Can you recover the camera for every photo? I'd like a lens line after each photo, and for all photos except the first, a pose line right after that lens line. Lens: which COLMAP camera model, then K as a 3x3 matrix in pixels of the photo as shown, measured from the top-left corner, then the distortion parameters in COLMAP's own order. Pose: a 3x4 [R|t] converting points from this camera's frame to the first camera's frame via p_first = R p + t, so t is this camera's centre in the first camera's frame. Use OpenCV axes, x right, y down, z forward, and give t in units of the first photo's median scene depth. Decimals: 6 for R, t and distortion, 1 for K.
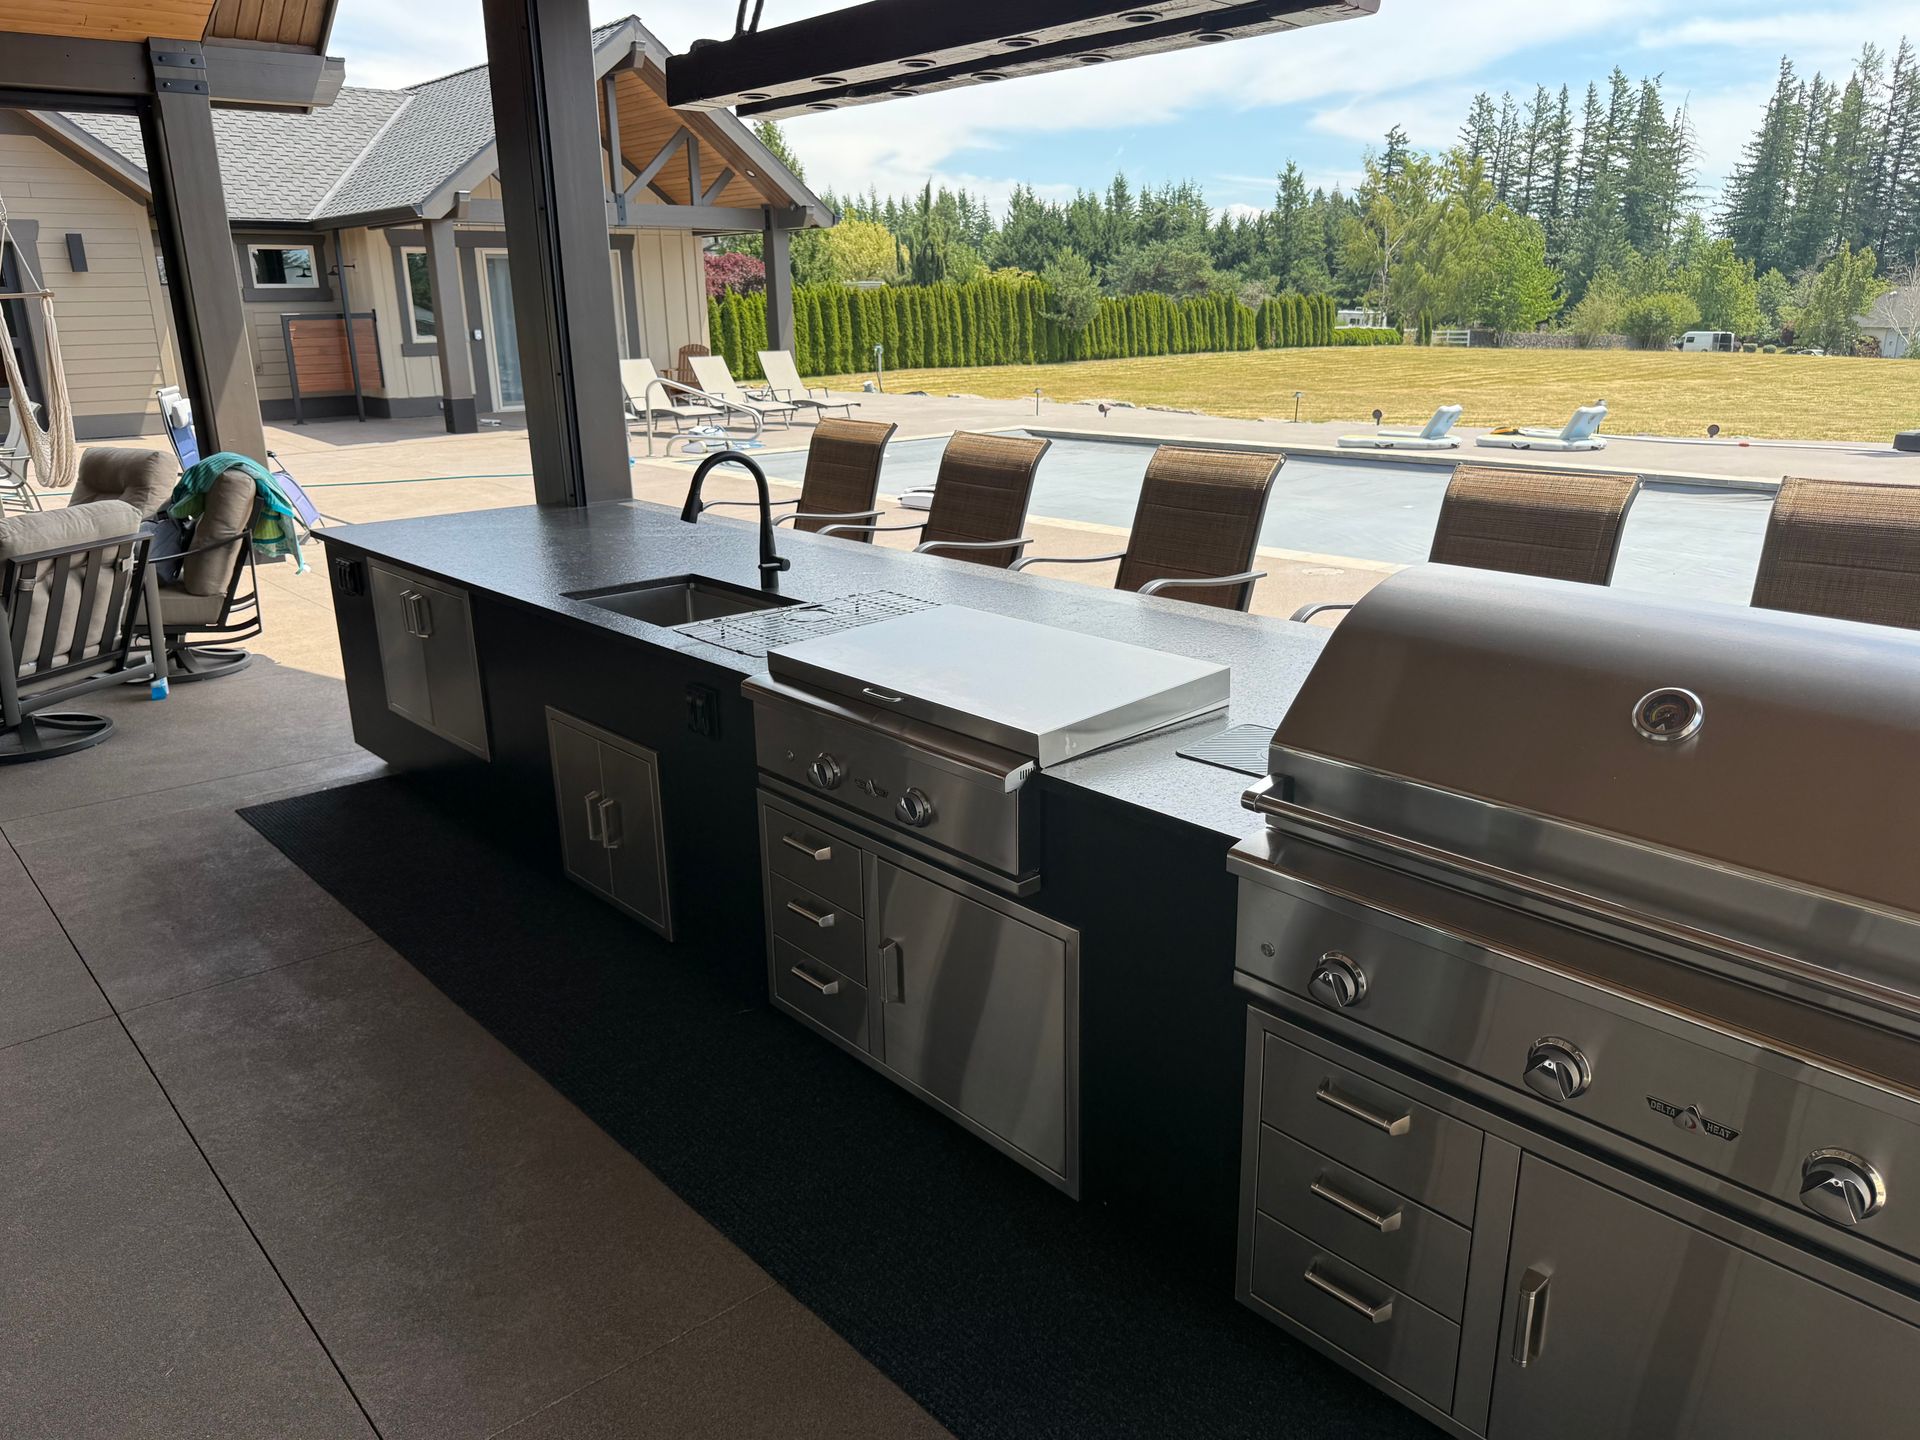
lens RADIAL K [[1394.5, 0, 960.0], [0, 1394.5, 720.0], [0, 0, 1]] dist [0.002043, 0.000829]
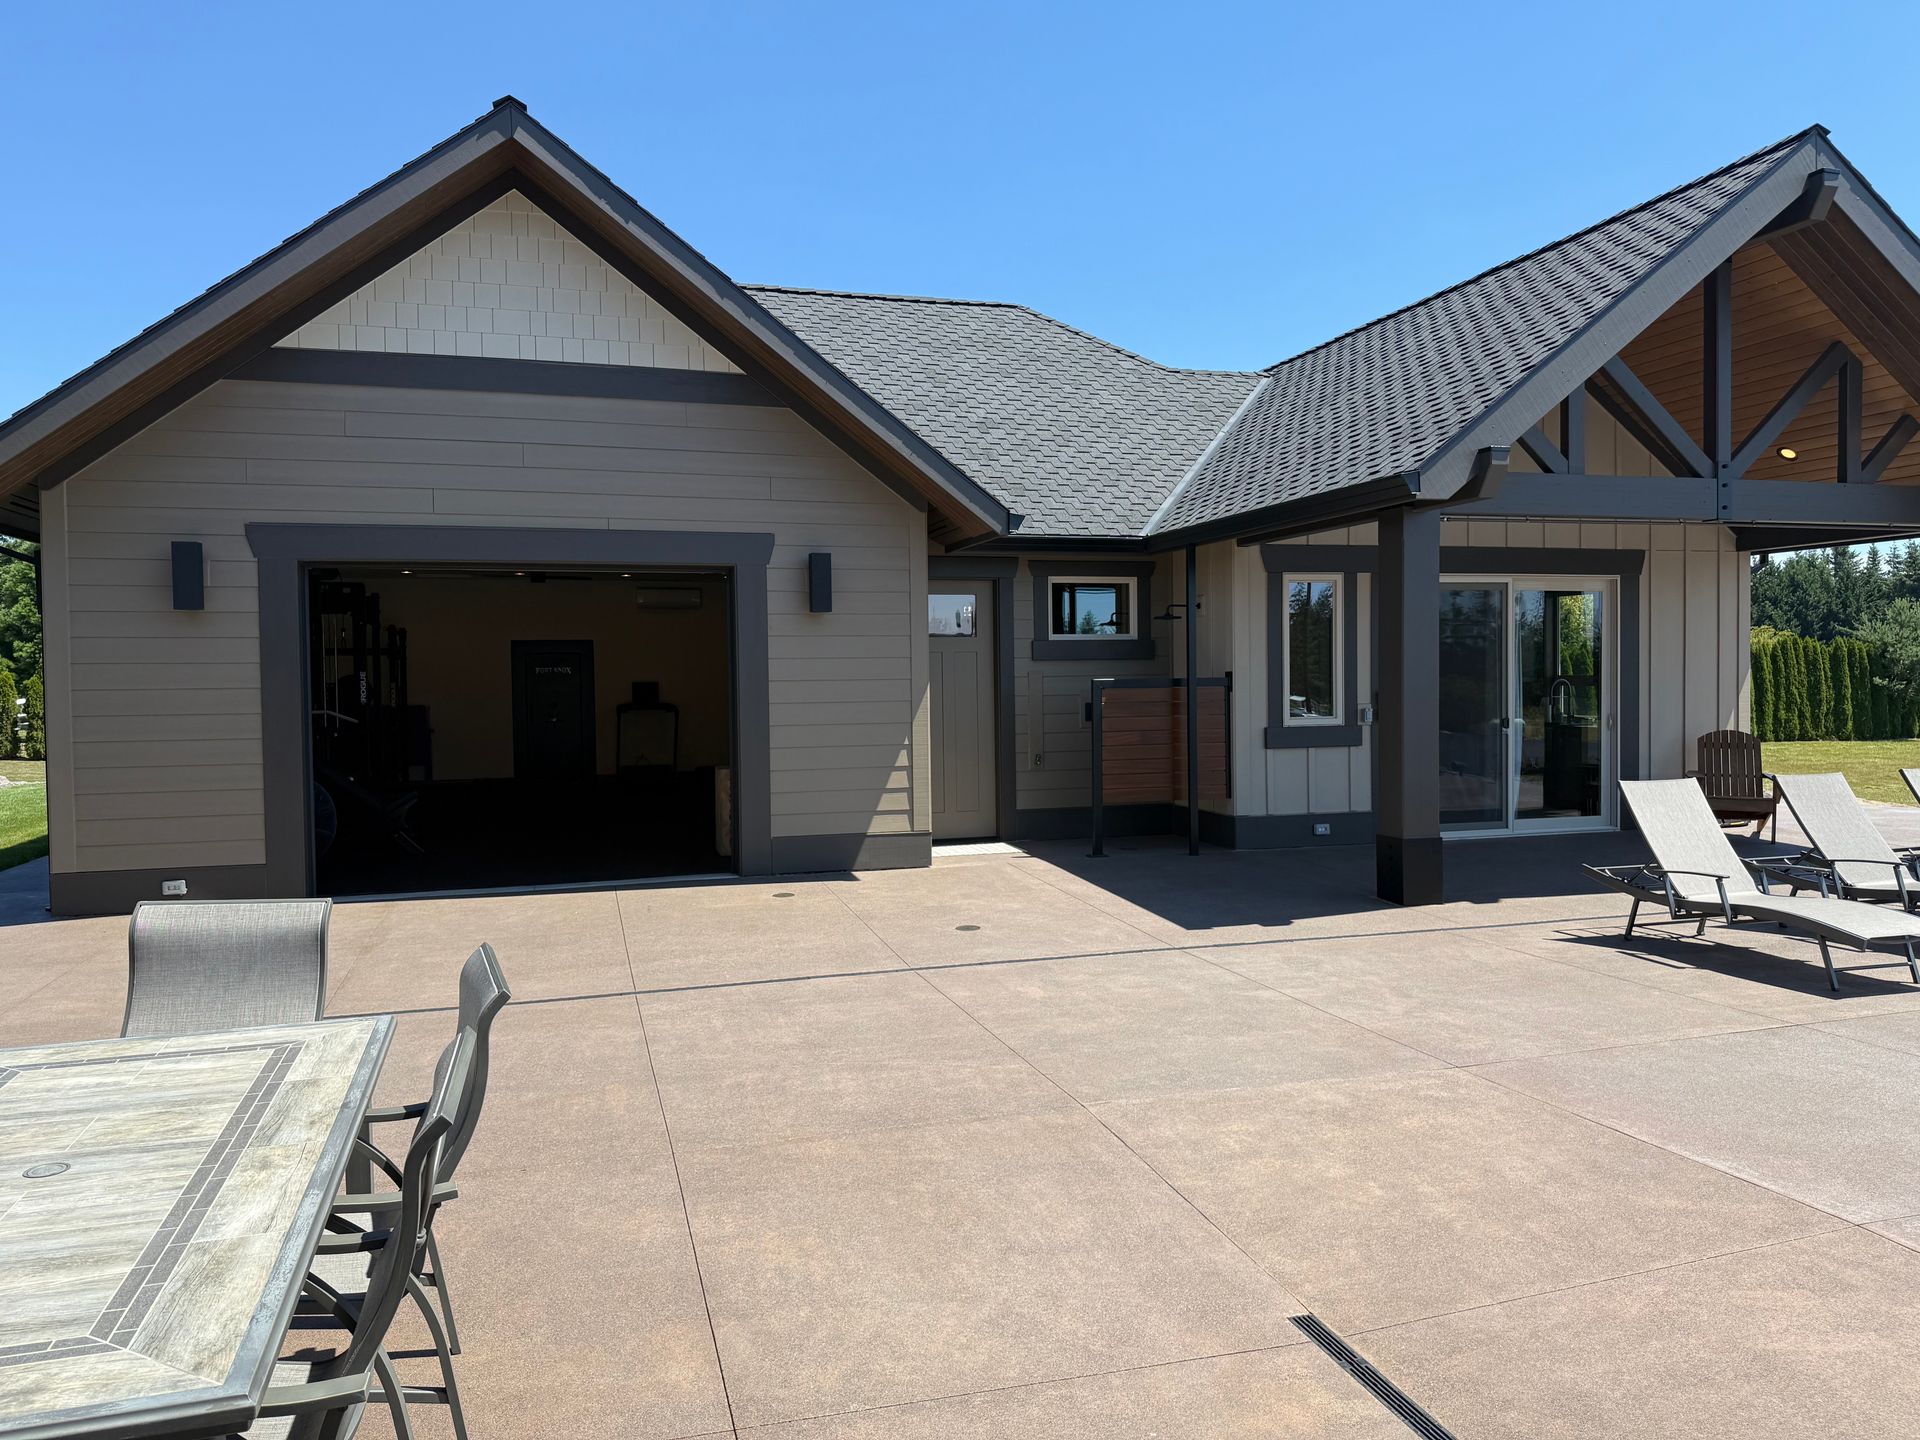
lens RADIAL K [[1361.0, 0, 980.3], [0, 1361.0, 719.6], [0, 0, 1]] dist [0.054458, -0.075397]
pose [[0.910019, 0.018562, -0.414152, -0.268165], [-0.120835, 0.967496, -0.222150, -0.127444], [0.396567, 0.252205, 0.882682, 0.432546]]
